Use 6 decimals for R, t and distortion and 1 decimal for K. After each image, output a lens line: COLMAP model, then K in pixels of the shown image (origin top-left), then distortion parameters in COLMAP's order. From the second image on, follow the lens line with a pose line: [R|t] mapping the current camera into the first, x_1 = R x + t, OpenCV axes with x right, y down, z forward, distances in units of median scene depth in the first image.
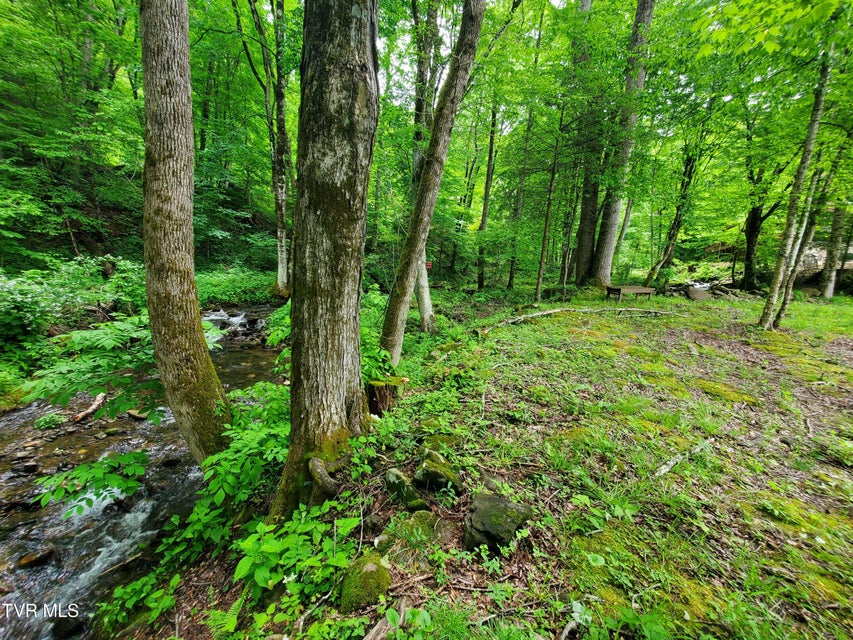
lens RADIAL K [[336.6, 0, 425.9], [0, 336.6, 317.9], [0, 0, 1]] dist [0.002544, -0.002016]
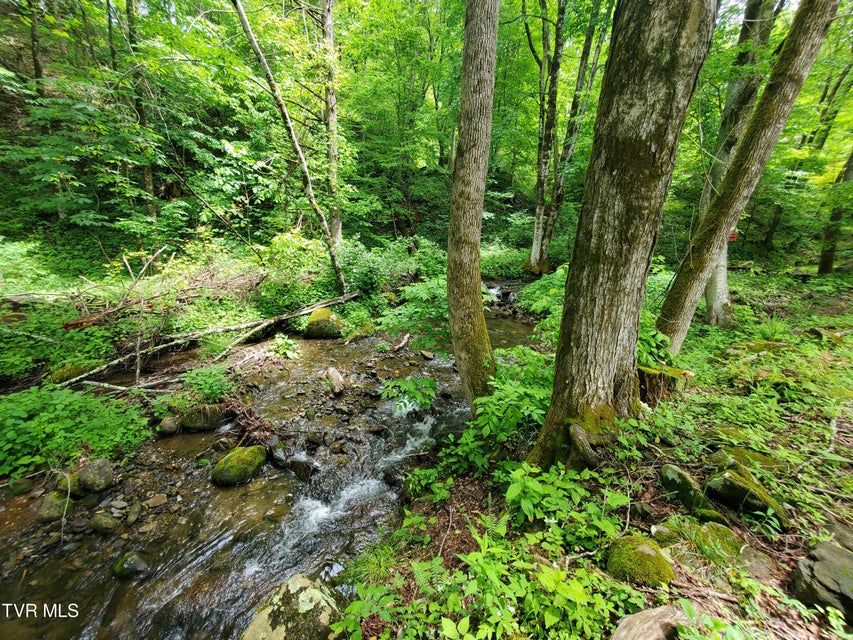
lens RADIAL K [[336.6, 0, 425.1], [0, 336.6, 317.6], [0, 0, 1]] dist [0.002544, -0.002016]
pose [[0.765023, 0.123631, -0.632025, -0.049052], [-0.084202, 0.992178, 0.092159, 0.026752], [0.638475, -0.017286, 0.769449, -0.037923]]
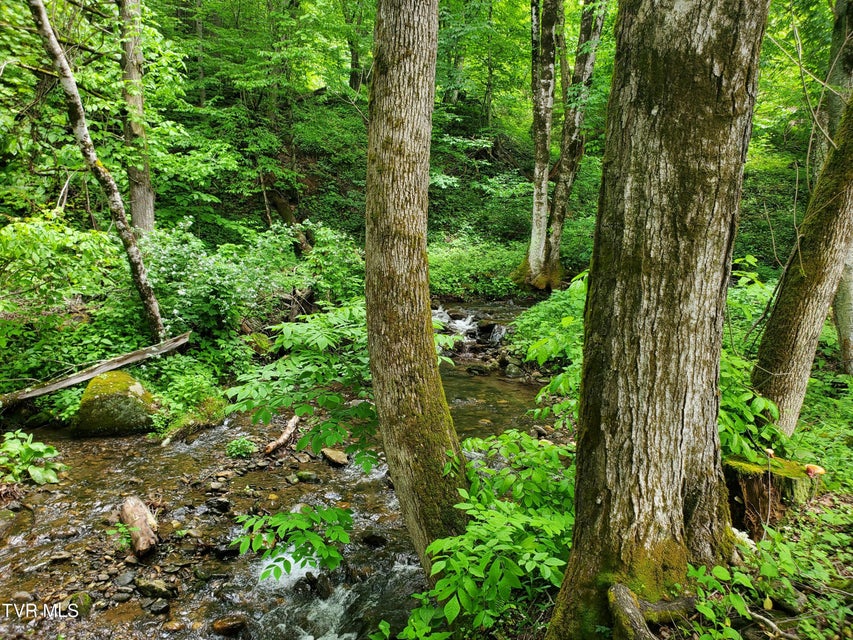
lens RADIAL K [[662.9, 0, 421.2], [0, 662.9, 323.9], [0, 0, 1]] dist [0.014173, 0.000503]
pose [[0.845084, 0.047272, -0.532539, -0.038894], [-0.054284, 0.998522, 0.002493, 0.017612], [0.531870, 0.026802, 0.846402, -0.026310]]
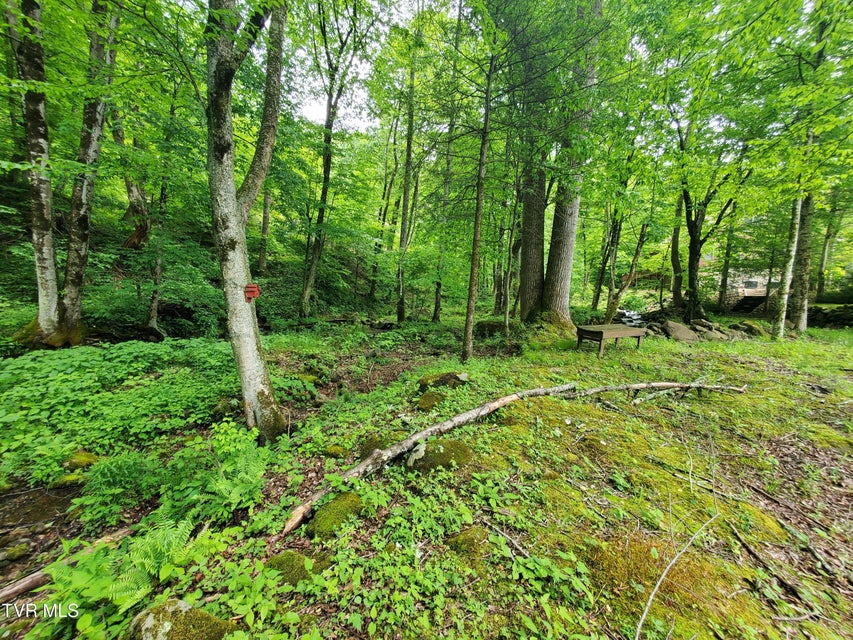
lens RADIAL K [[336.6, 0, 426.0], [0, 336.6, 317.3], [0, 0, 1]] dist [0.002544, -0.002016]
pose [[0.982211, -0.013263, 0.187313, 0.467938], [0.028552, 0.996453, -0.079162, -0.205290], [-0.185598, 0.083102, 0.979105, 1.347125]]
